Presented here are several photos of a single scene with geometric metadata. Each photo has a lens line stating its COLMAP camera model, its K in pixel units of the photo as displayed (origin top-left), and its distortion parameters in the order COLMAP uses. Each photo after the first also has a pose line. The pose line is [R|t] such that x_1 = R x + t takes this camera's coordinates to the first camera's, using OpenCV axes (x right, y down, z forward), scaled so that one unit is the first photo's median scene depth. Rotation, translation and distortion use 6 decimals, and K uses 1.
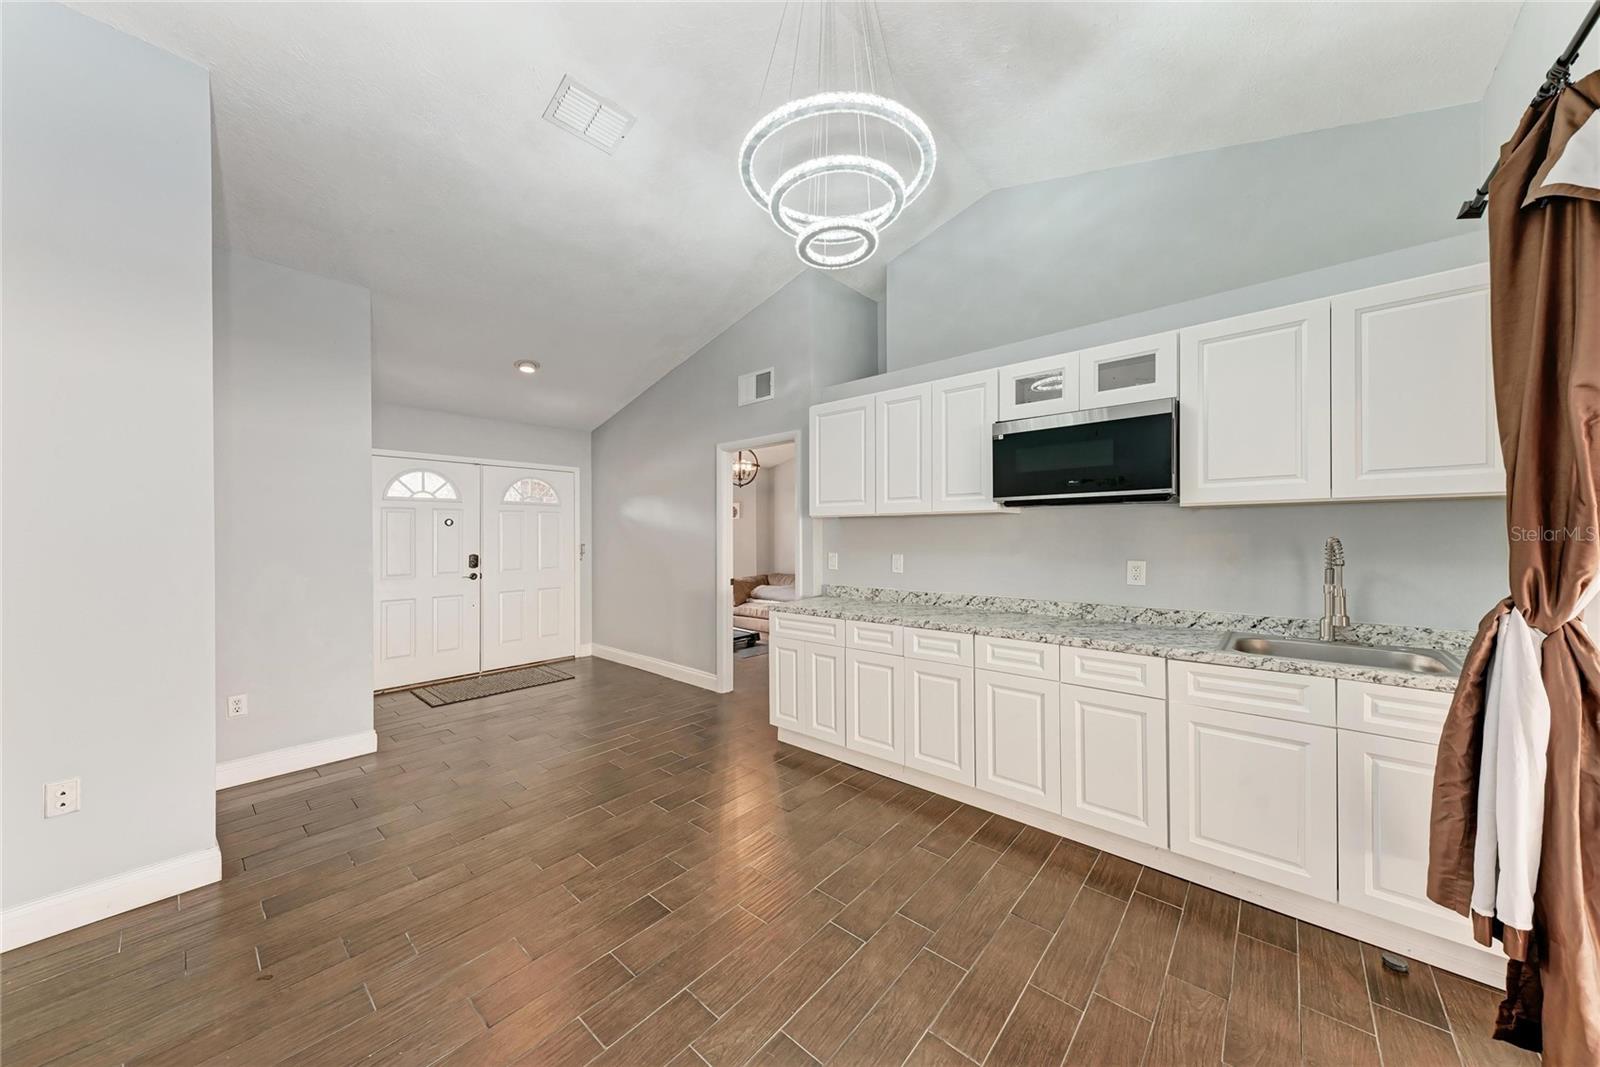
lens RADIAL K [[549.6, 0, 793.5], [0, 549.6, 535.3], [0, 0, 1]] dist [0.007623, -0.000075]
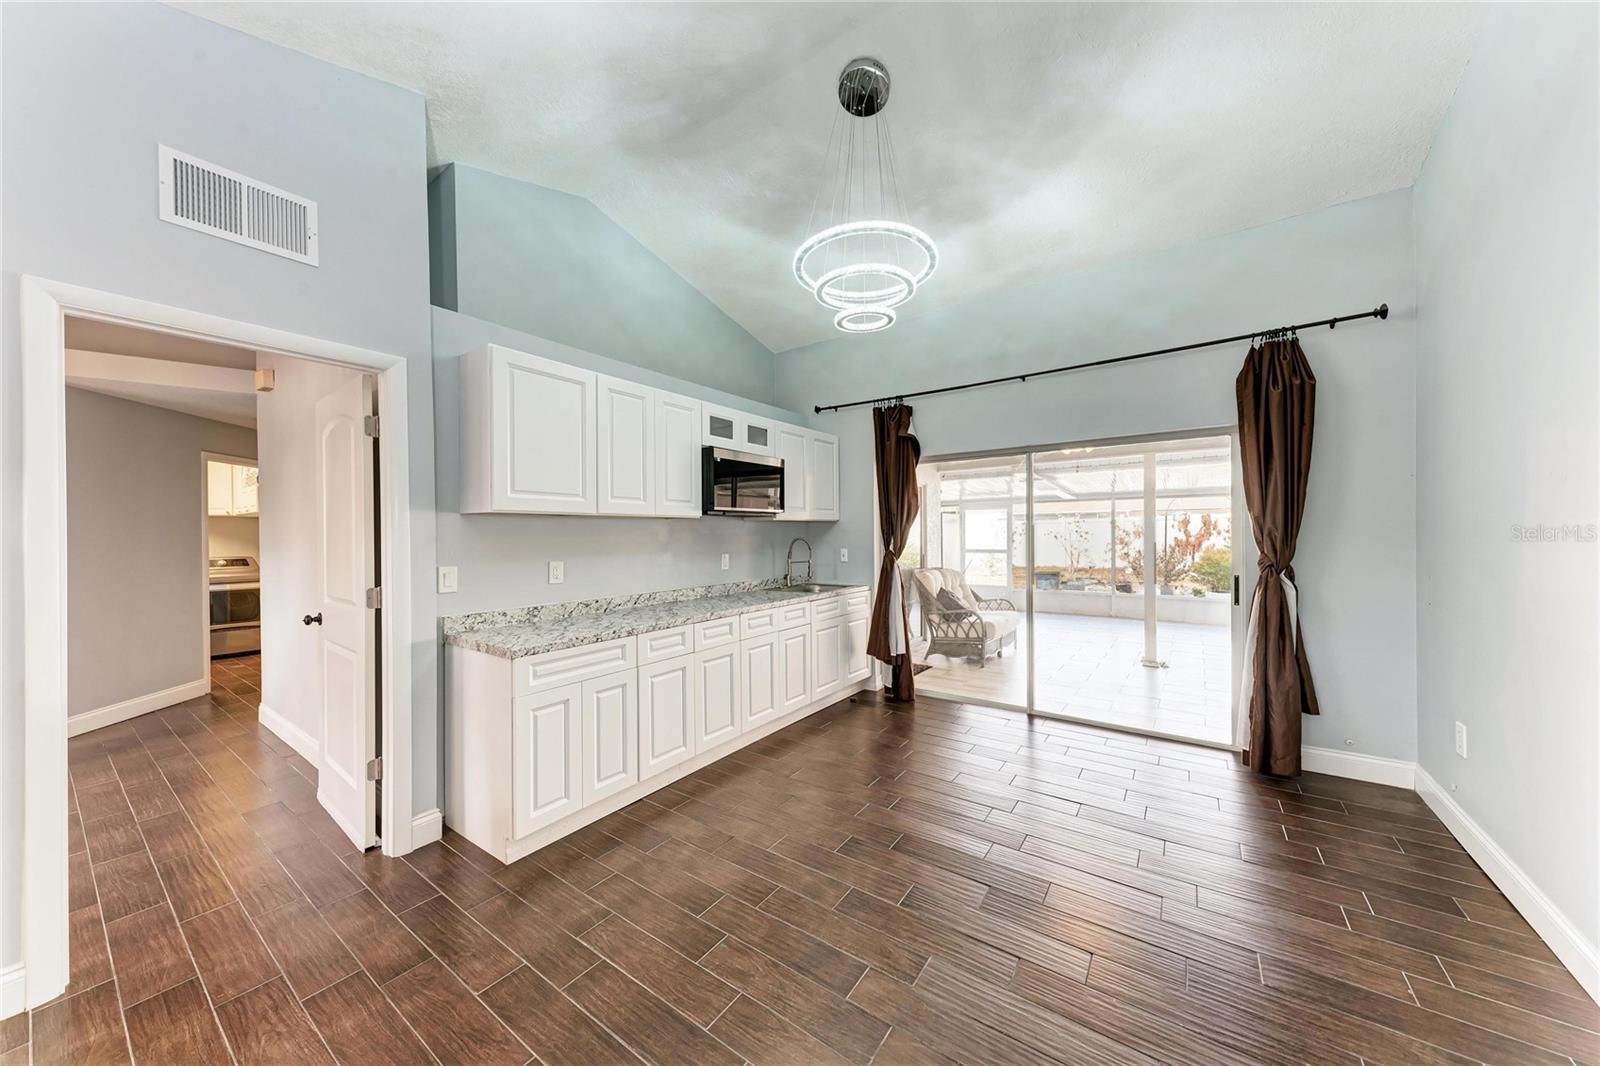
lens RADIAL K [[549.6, 0, 793.5], [0, 549.6, 534.8], [0, 0, 1]] dist [0.007623, -0.000075]
pose [[-0.106229, 0.019354, 0.994153, -0.747523], [0.029450, 0.999433, -0.016310, 0.020282], [-0.993906, 0.027546, -0.106738, 0.794788]]
